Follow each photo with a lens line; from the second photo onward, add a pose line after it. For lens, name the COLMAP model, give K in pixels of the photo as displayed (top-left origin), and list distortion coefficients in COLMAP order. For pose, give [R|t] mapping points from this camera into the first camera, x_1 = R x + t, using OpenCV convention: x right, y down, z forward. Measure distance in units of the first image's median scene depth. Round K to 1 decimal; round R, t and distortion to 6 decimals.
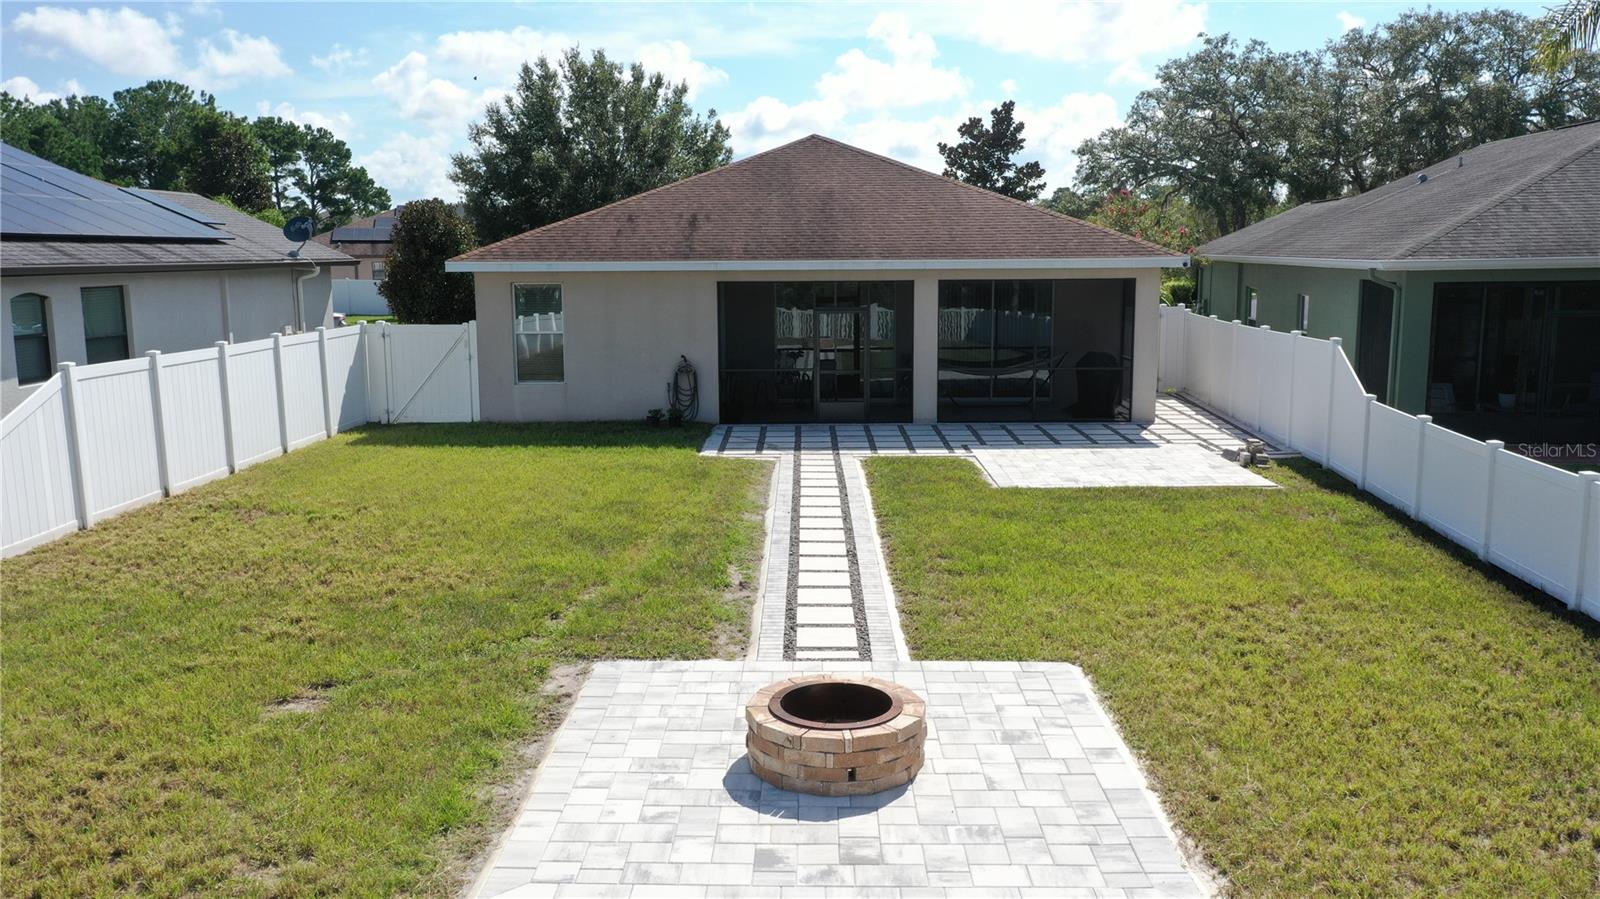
lens RADIAL K [[1272.4, 0, 796.2], [0, 1272.4, 451.4], [0, 0, 1]] dist [0.024709, -0.001483]
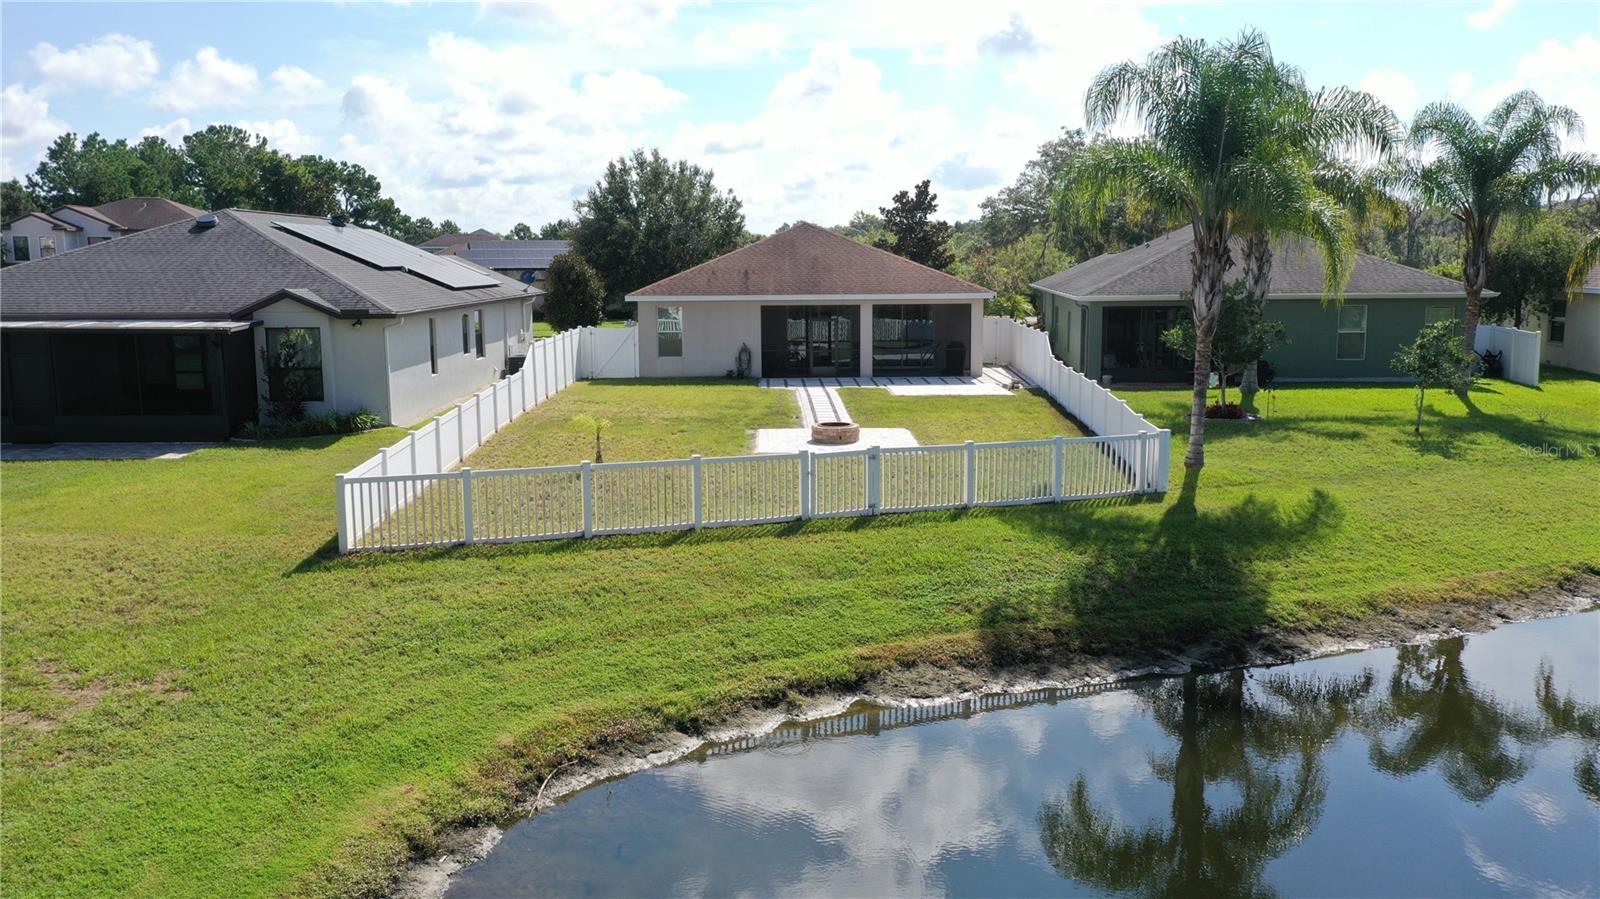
lens RADIAL K [[1272.4, 0, 806.0], [0, 1272.4, 449.2], [0, 0, 1]] dist [0.024709, -0.001483]
pose [[0.999145, -0.006370, 0.040839, -0.040603], [0.006784, 0.999927, -0.010019, 0.059911], [-0.040772, 0.010288, 0.999116, -0.532529]]
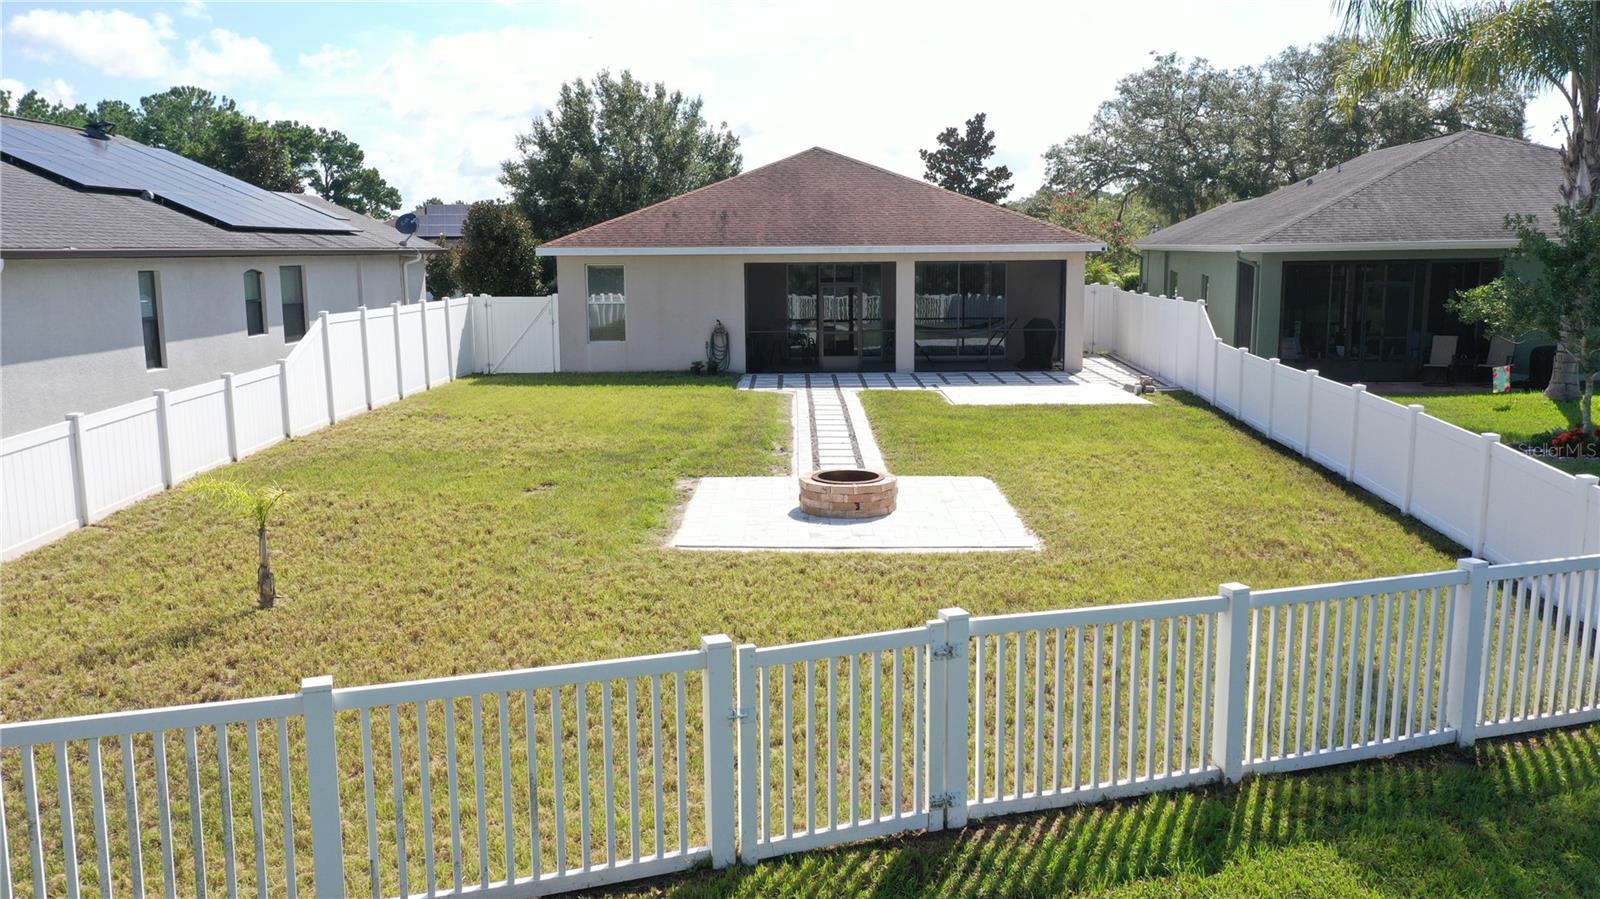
lens RADIAL K [[1272.4, 0, 798.8], [0, 1272.4, 446.8], [0, 0, 1]] dist [0.024709, -0.001483]
pose [[0.999939, -0.003379, 0.010556, -0.011470], [0.003407, 0.999991, -0.002573, 0.031187], [-0.010547, 0.002609, 0.999941, -0.161470]]
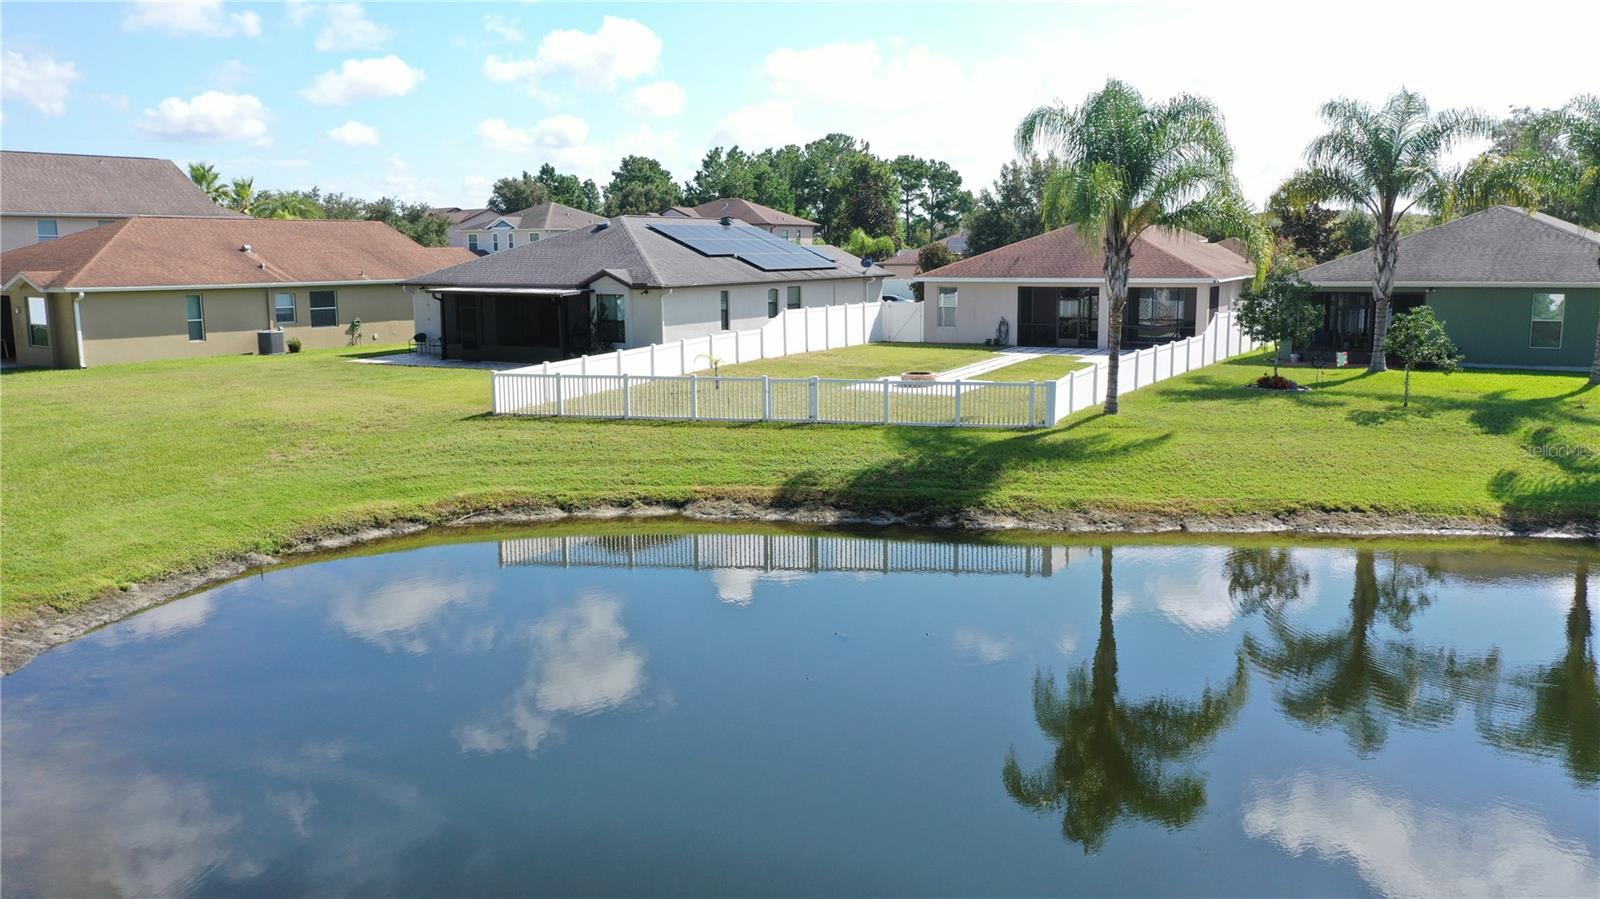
lens RADIAL K [[1272.4, 0, 801.3], [0, 1272.4, 443.3], [0, 0, 1]] dist [0.024709, -0.001483]
pose [[0.886884, 0.070197, -0.456627, 0.377890], [-0.070949, 0.997359, 0.015523, 0.083455], [0.456511, 0.018630, 0.889523, -0.718867]]
